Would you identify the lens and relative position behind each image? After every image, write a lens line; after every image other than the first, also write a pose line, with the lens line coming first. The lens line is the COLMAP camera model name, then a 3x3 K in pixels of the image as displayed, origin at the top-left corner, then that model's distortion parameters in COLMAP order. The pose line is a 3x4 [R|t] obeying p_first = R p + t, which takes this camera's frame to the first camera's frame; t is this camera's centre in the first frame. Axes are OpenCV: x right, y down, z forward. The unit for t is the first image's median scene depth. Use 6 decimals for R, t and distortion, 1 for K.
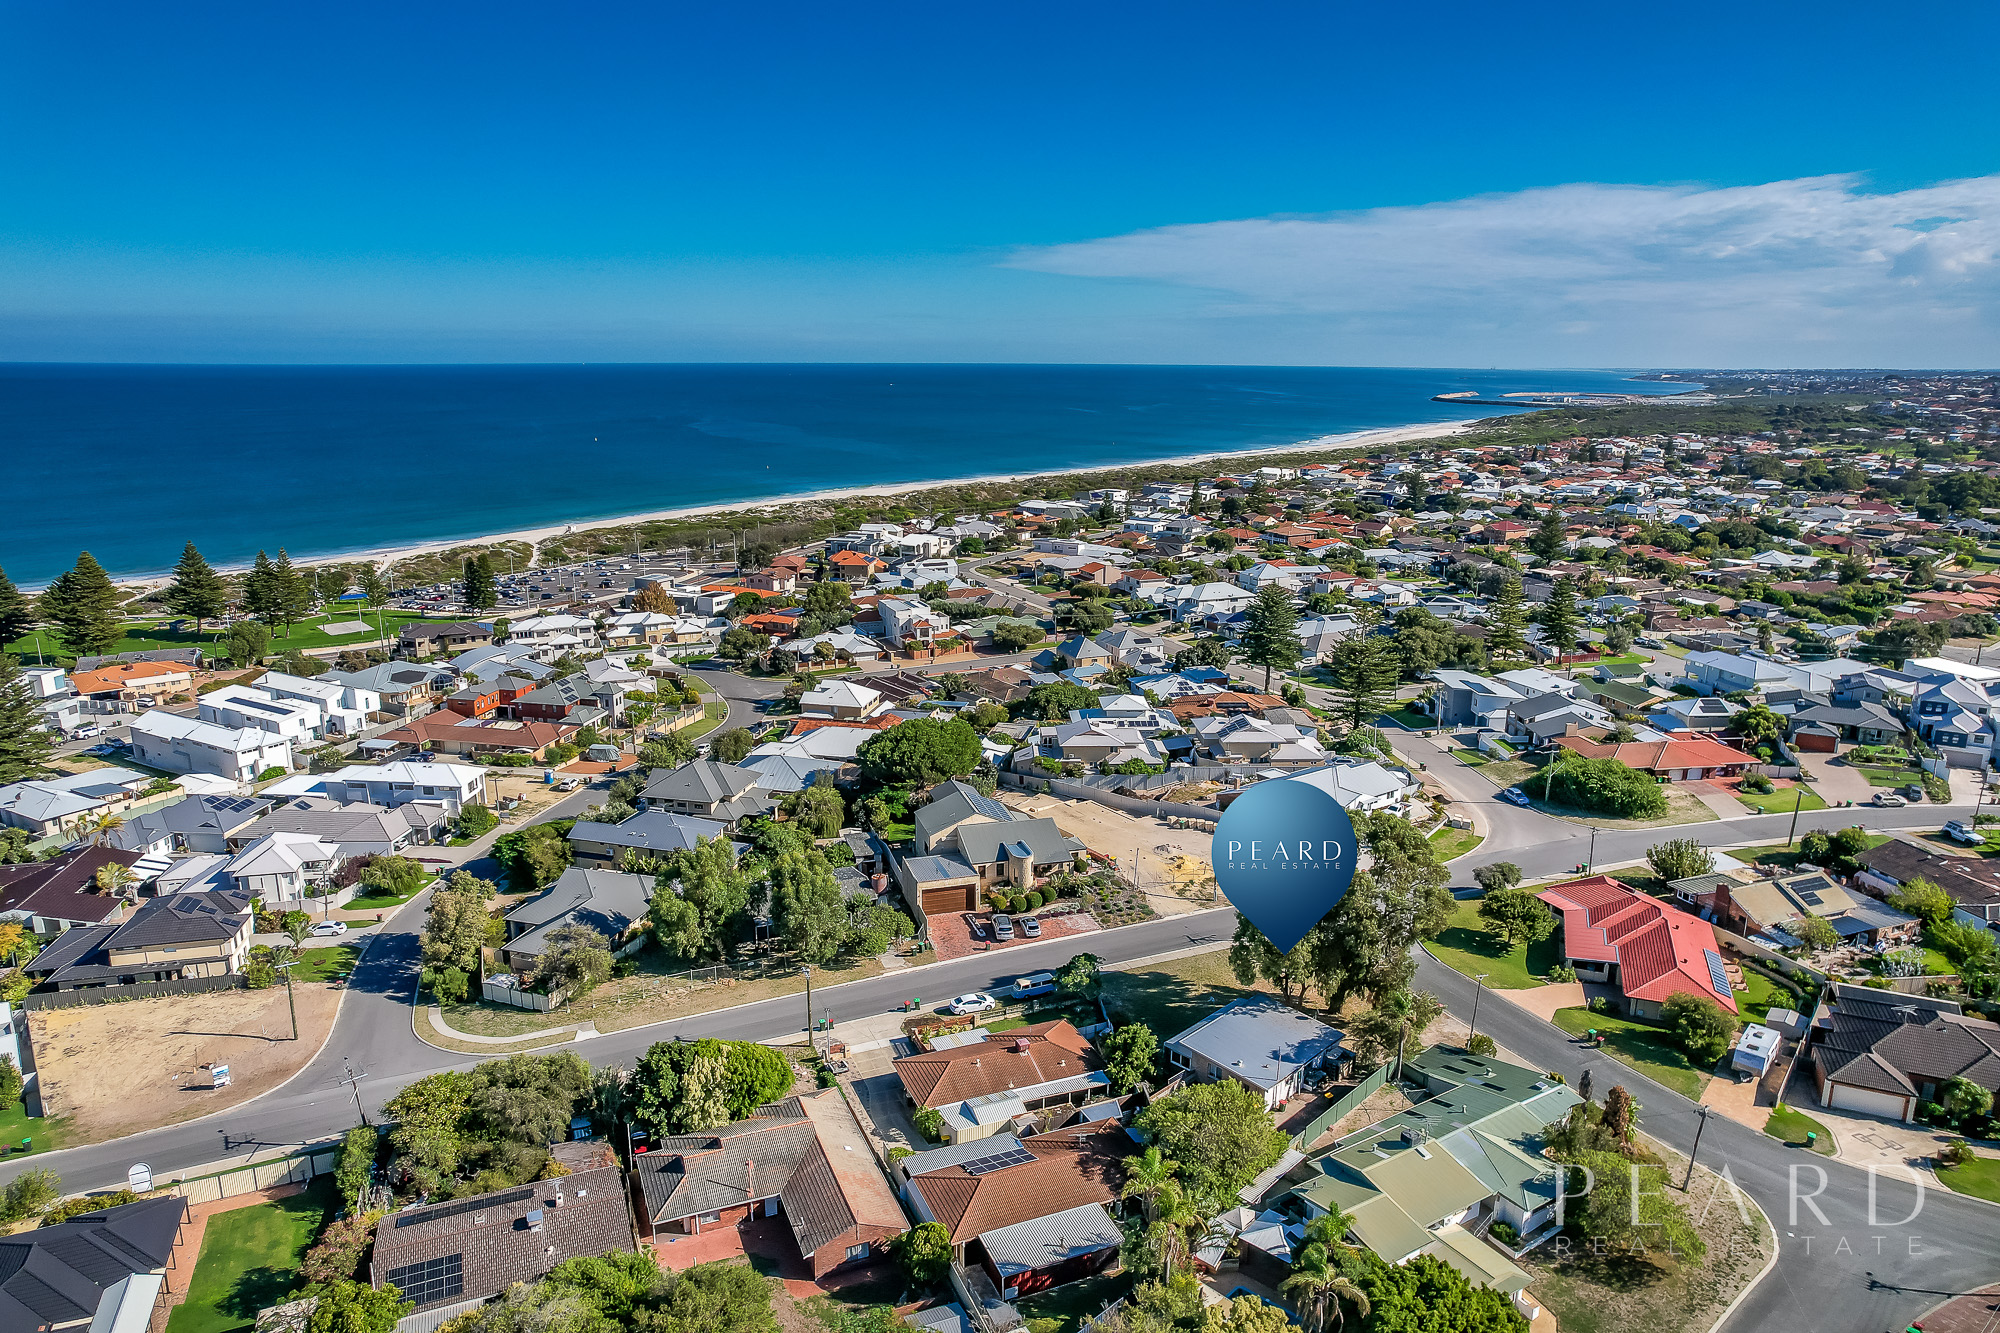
lens RADIAL K [[1348.4, 0, 1000.0], [0, 1348.4, 666.5], [0, 0, 1]] dist [-0.077494, 0.092597]
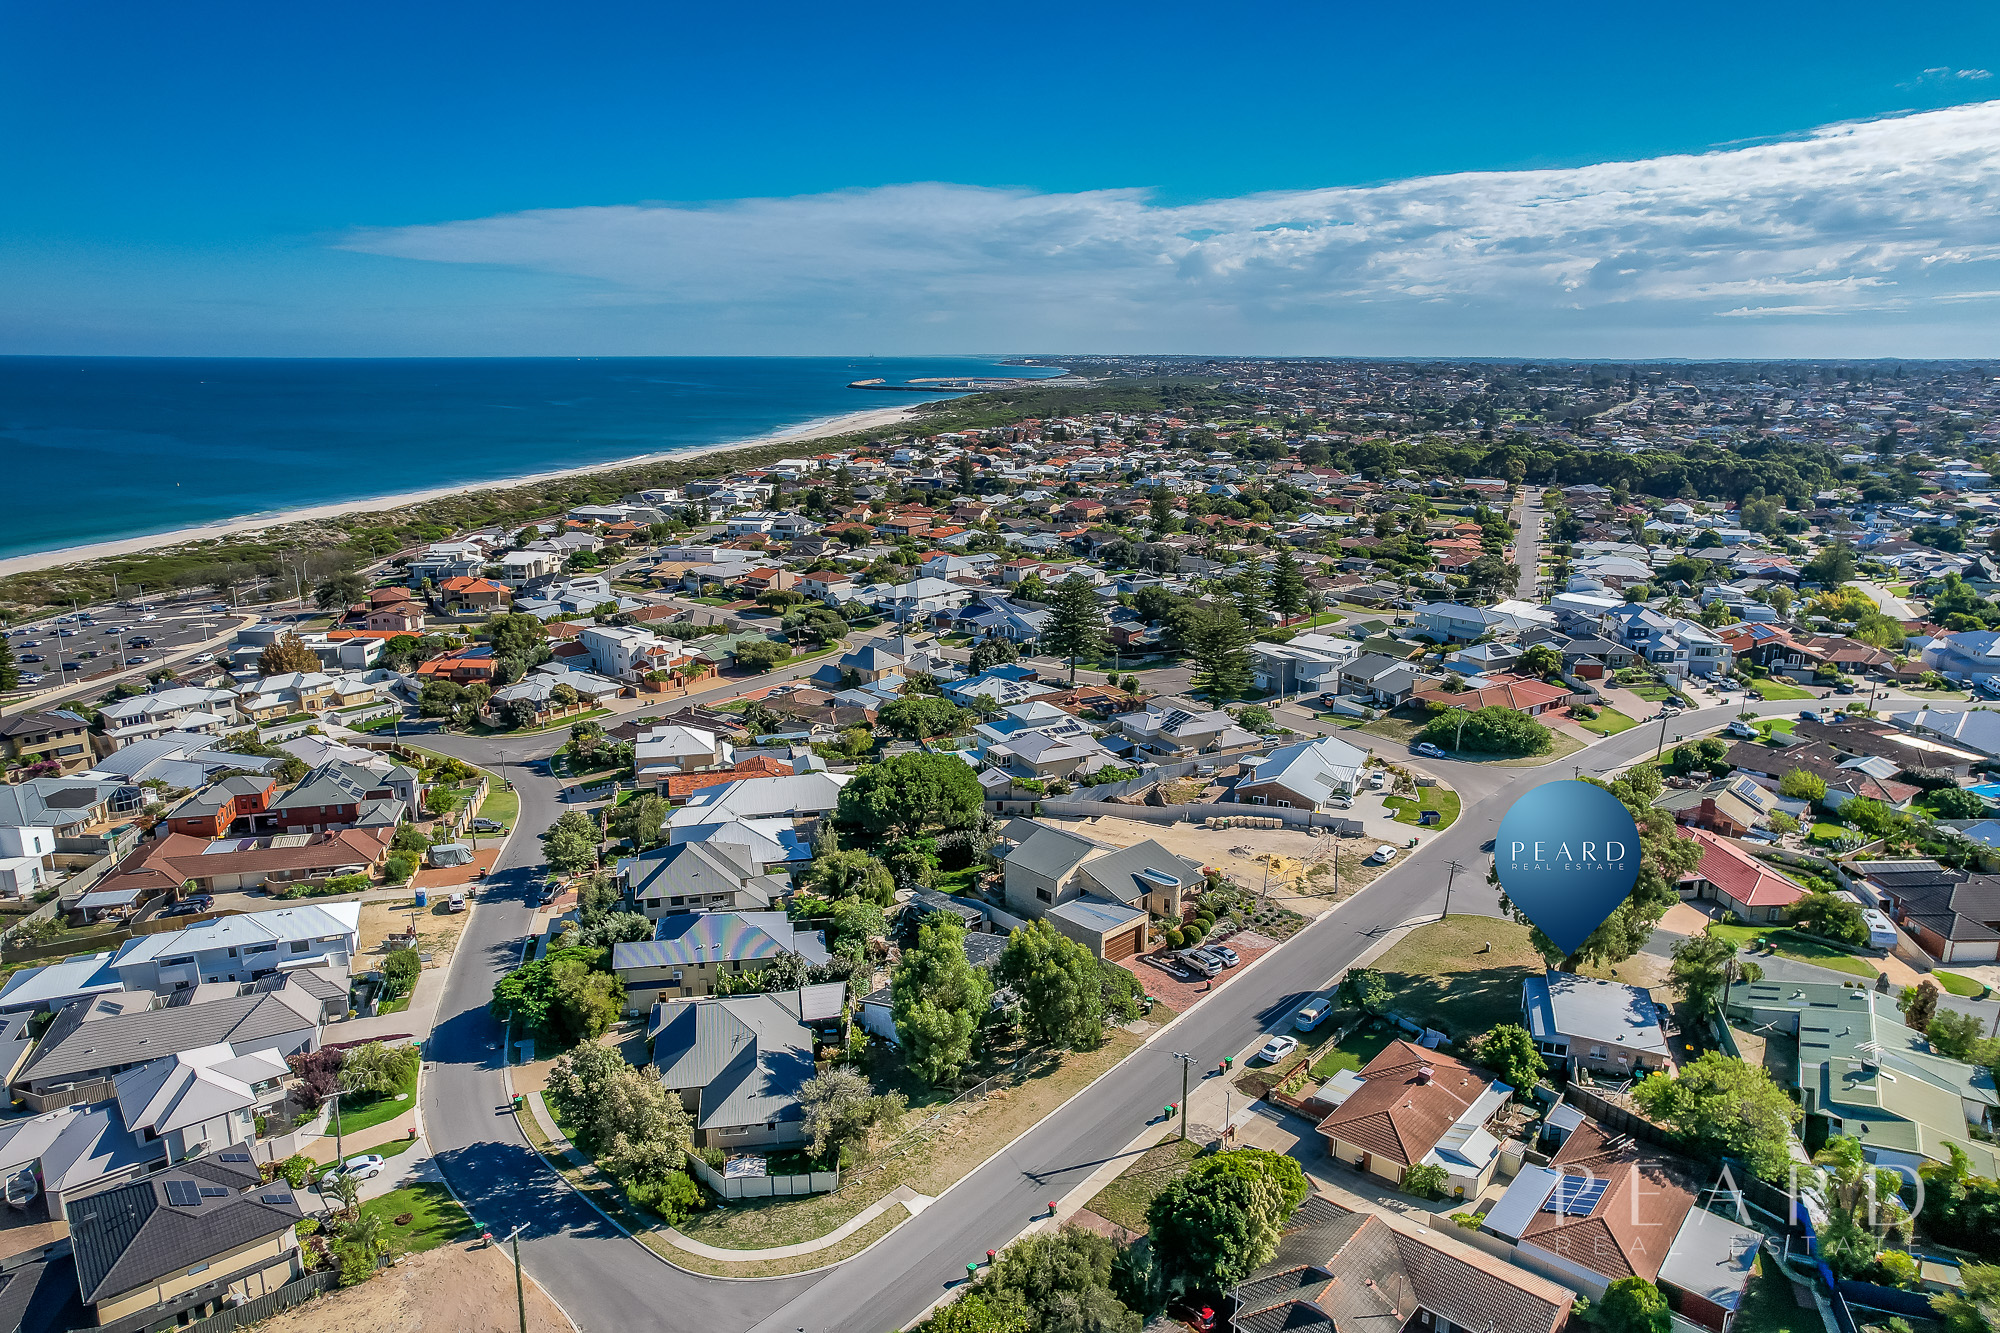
lens RADIAL K [[1348.4, 0, 1000.0], [0, 1348.4, 666.5], [0, 0, 1]] dist [-0.077494, 0.092597]
pose [[0.883897, -0.107502, 0.455159, -0.254678], [0.104255, 0.994025, 0.032317, -0.026228], [-0.455914, 0.018887, 0.889824, 0.115184]]
